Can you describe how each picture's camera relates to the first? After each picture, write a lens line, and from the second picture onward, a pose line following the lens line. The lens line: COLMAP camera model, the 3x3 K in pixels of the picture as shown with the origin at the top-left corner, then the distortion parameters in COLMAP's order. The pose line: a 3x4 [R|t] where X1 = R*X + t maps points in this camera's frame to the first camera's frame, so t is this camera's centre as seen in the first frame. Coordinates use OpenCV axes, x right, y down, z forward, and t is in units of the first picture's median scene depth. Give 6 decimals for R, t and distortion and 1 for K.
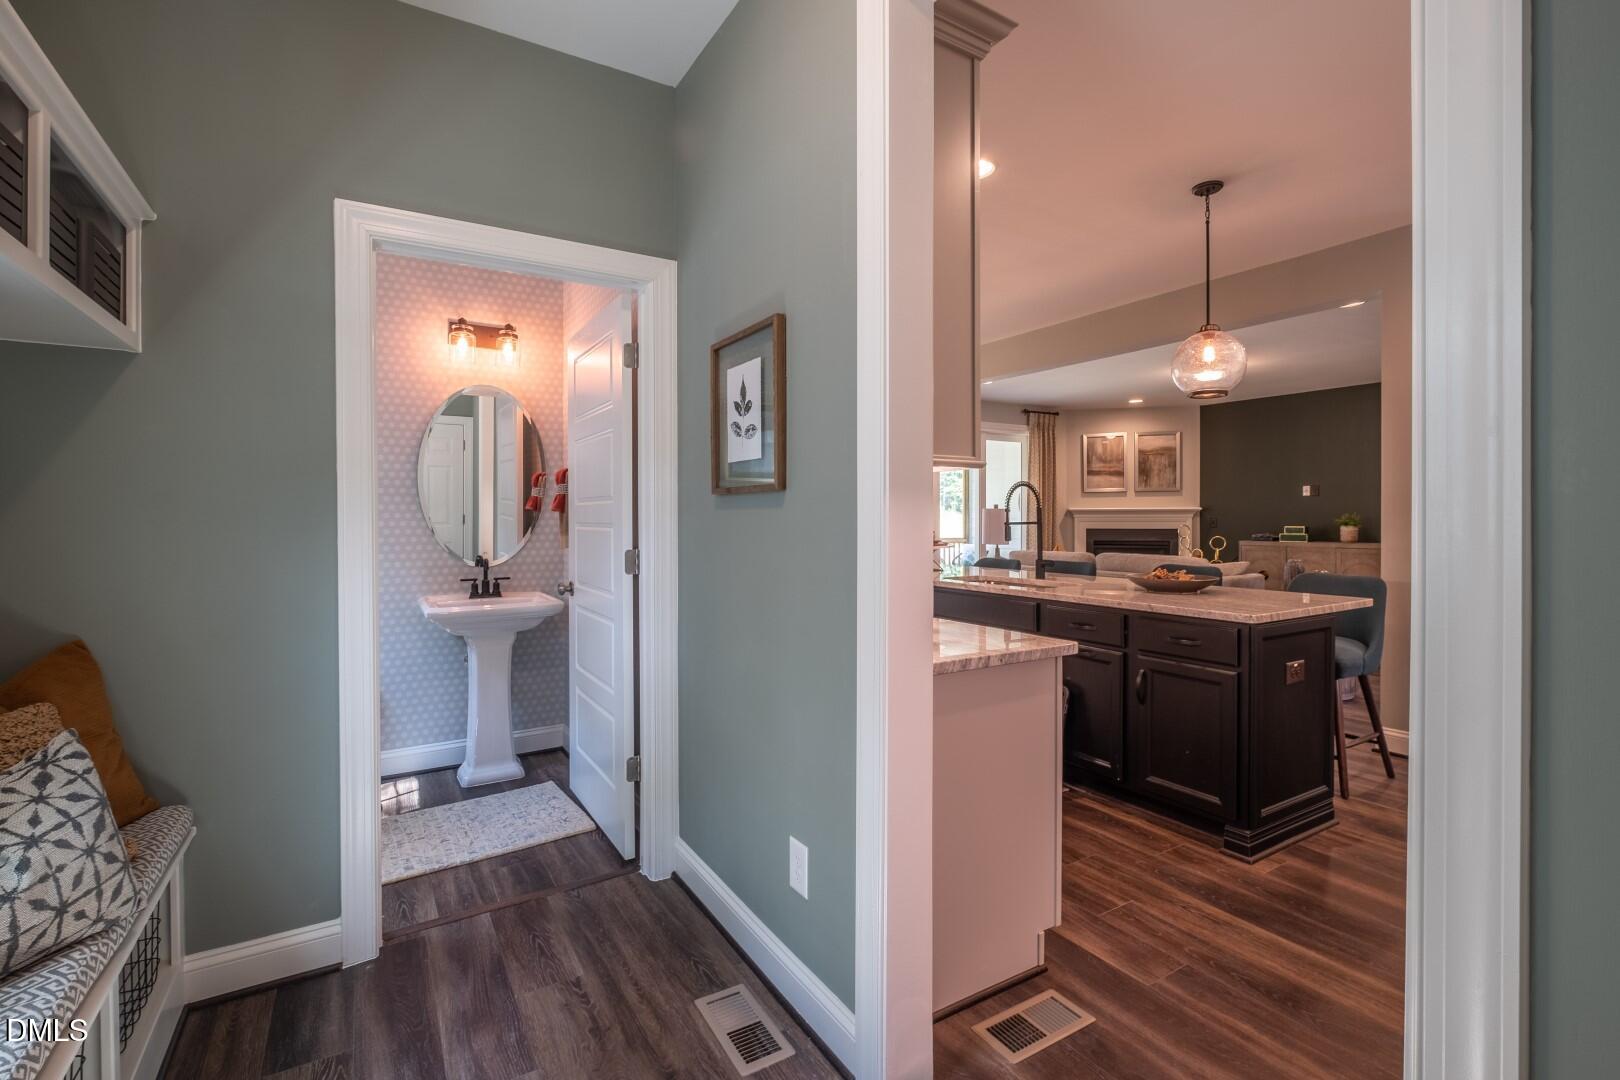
lens RADIAL K [[725.7, 0, 808.6], [0, 725.7, 524.3], [0, 0, 1]] dist [-0.002859, -0.000458]
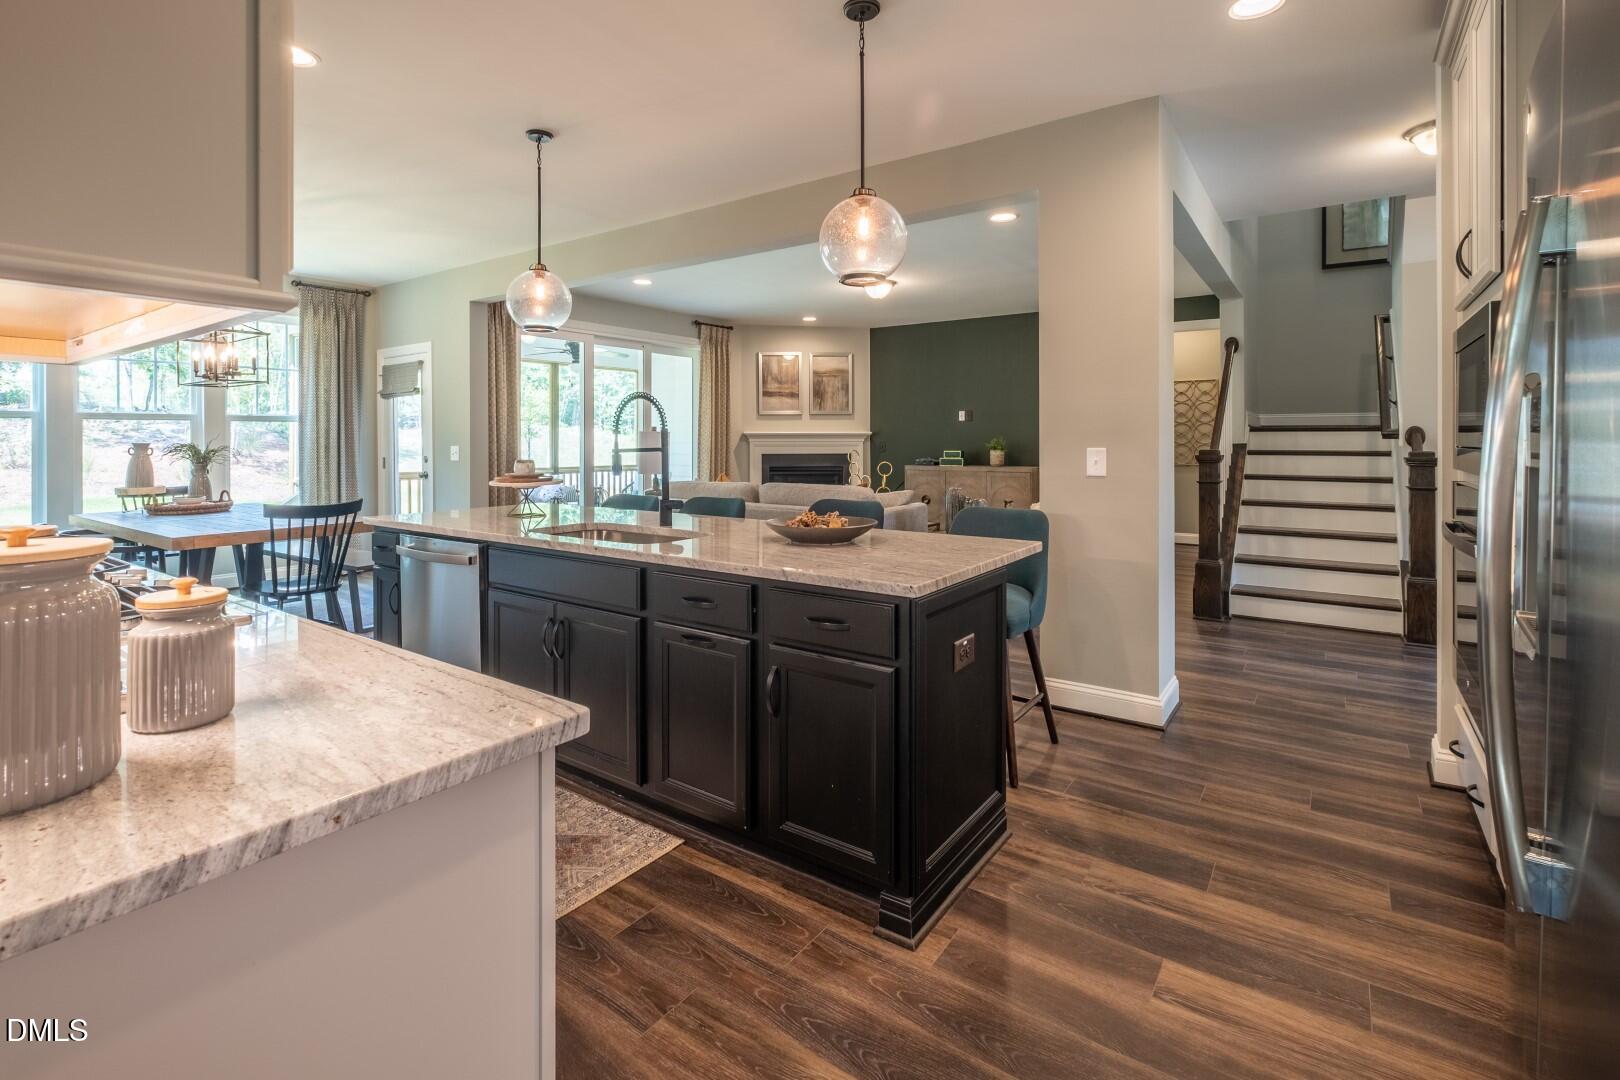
lens RADIAL K [[737.7, 0, 812.0], [0, 737.7, 444.2], [0, 0, 1]] dist [0.000679, 0.000039]
pose [[0.918216, -0.000891, 0.396078, 0.176765], [0.003246, 0.999981, -0.005276, -0.003325], [-0.396066, 0.006131, 0.918202, 0.282333]]
